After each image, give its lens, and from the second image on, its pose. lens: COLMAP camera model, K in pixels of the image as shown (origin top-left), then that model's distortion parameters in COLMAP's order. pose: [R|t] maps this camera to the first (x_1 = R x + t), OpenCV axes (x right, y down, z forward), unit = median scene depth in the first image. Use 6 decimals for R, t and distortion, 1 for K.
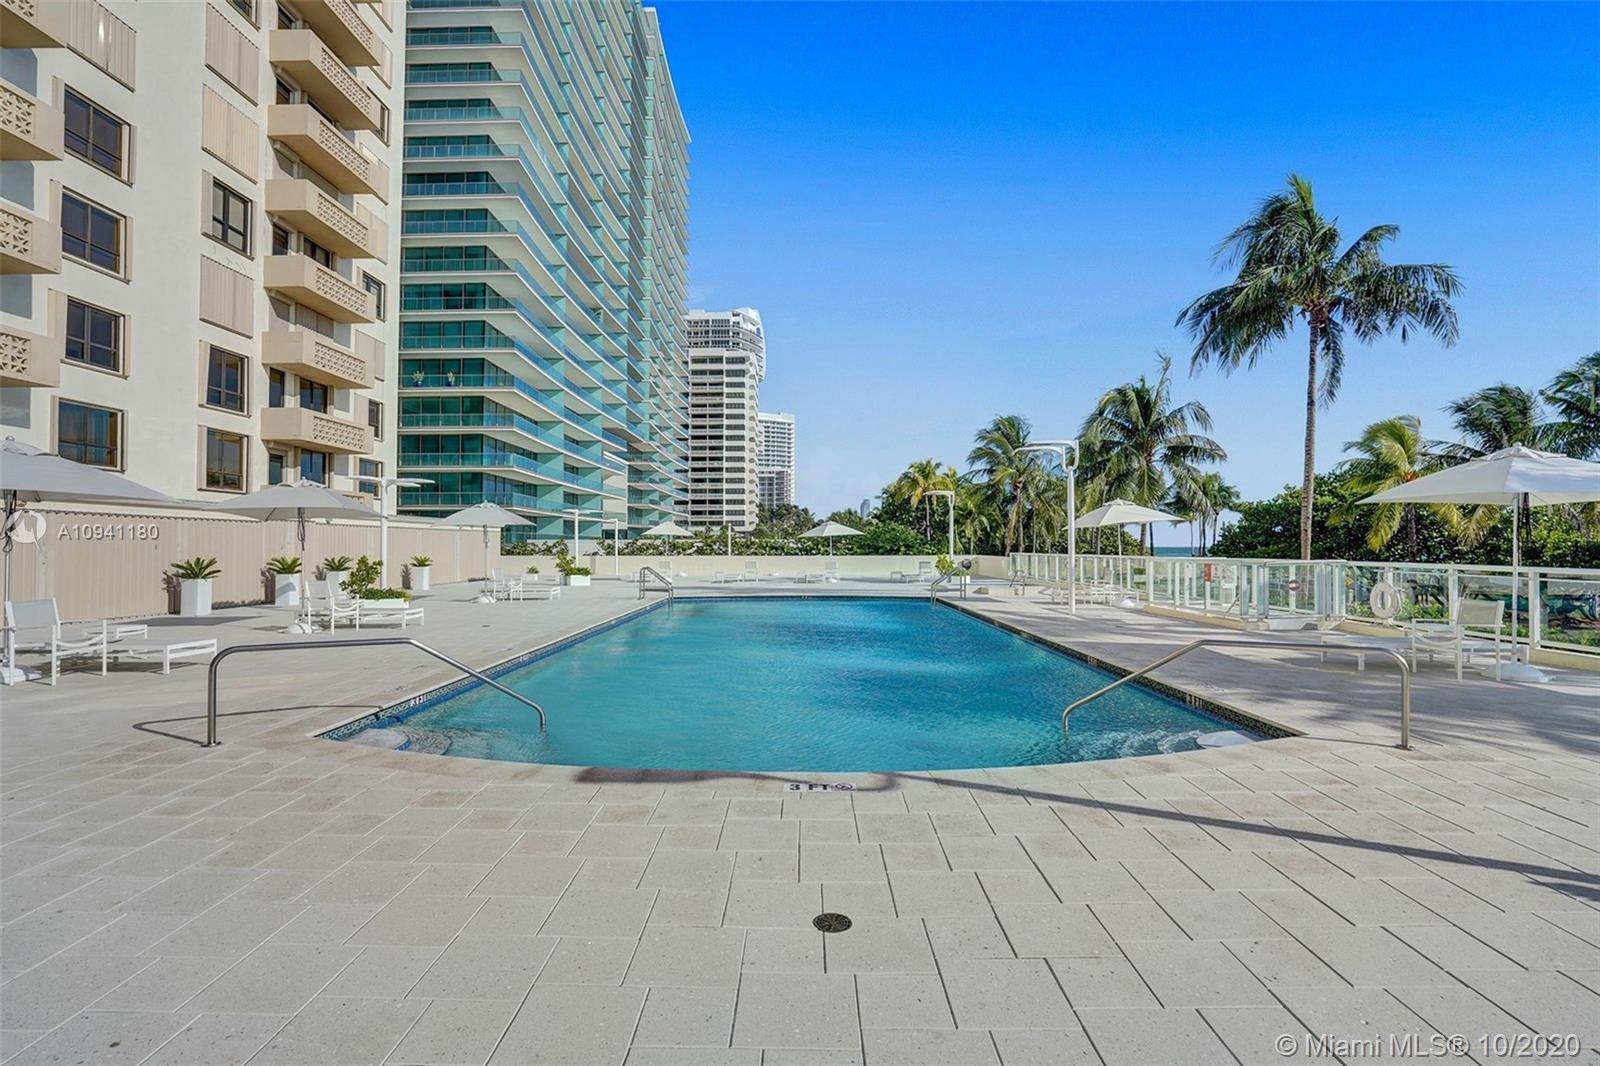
lens RADIAL K [[747.8, 0, 800.0], [0, 747.8, 533.0], [0, 0, 1]] dist [-0.038000, 0.017301]
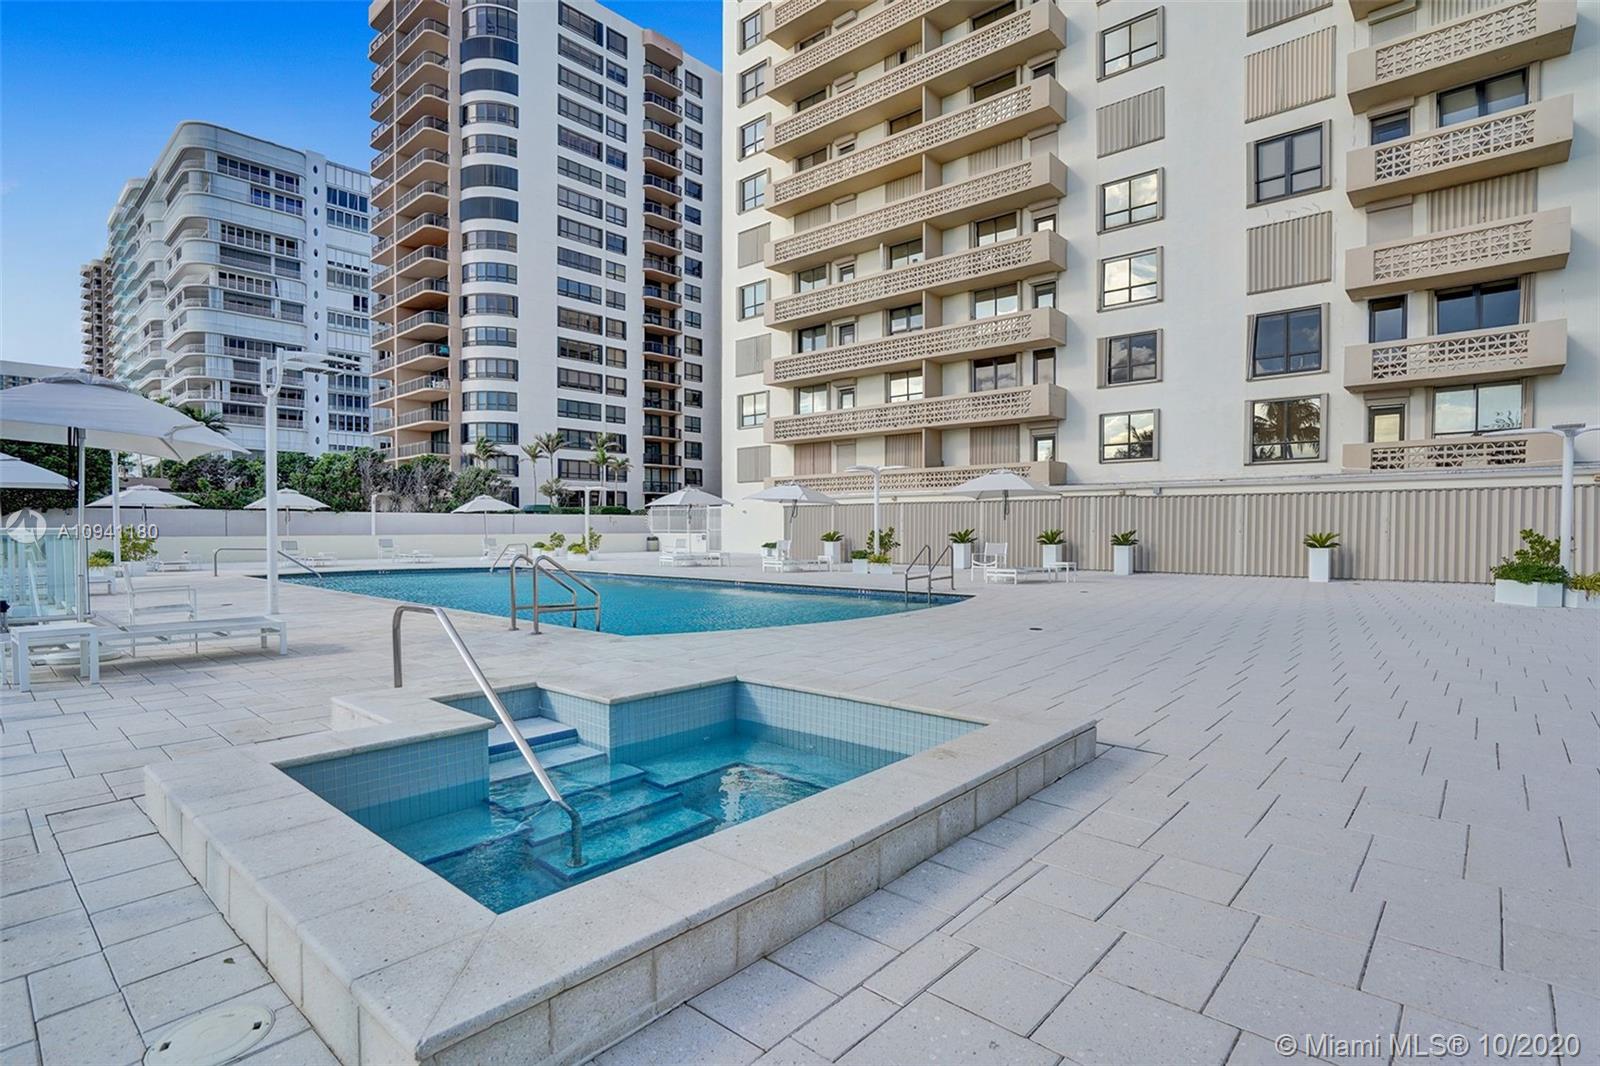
lens RADIAL K [[768.8, 0, 804.5], [0, 768.8, 567.2], [0, 0, 1]] dist [-0.060490, 0.025145]
pose [[-0.658222, 0.034517, -0.752032, 0.121352], [0.014601, 0.999346, 0.033088, 0.012095], [0.752682, 0.010798, -0.658296, 0.449280]]
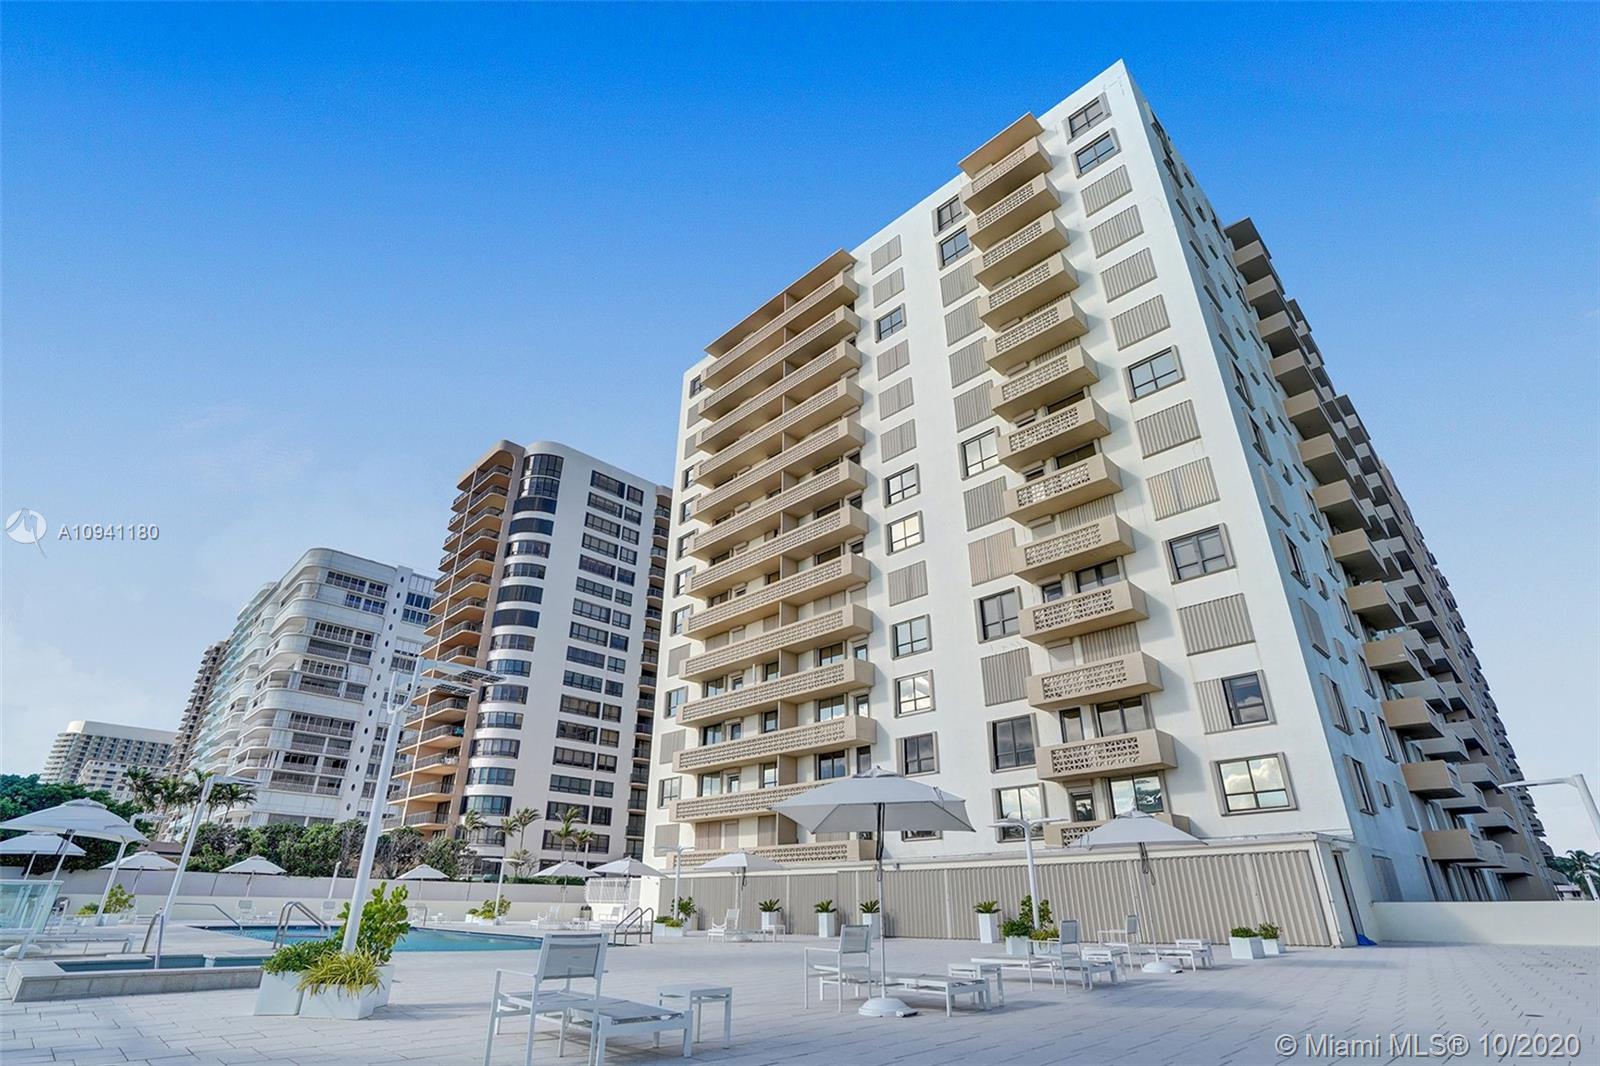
lens RADIAL K [[768.8, 0, 804.5], [0, 768.8, 567.2], [0, 0, 1]] dist [-0.060490, 0.025145]
pose [[-0.709129, -0.290802, -0.642316, 0.120177], [0.009266, 0.907063, -0.420893, 0.017555], [0.705018, -0.304419, -0.640531, 0.610907]]
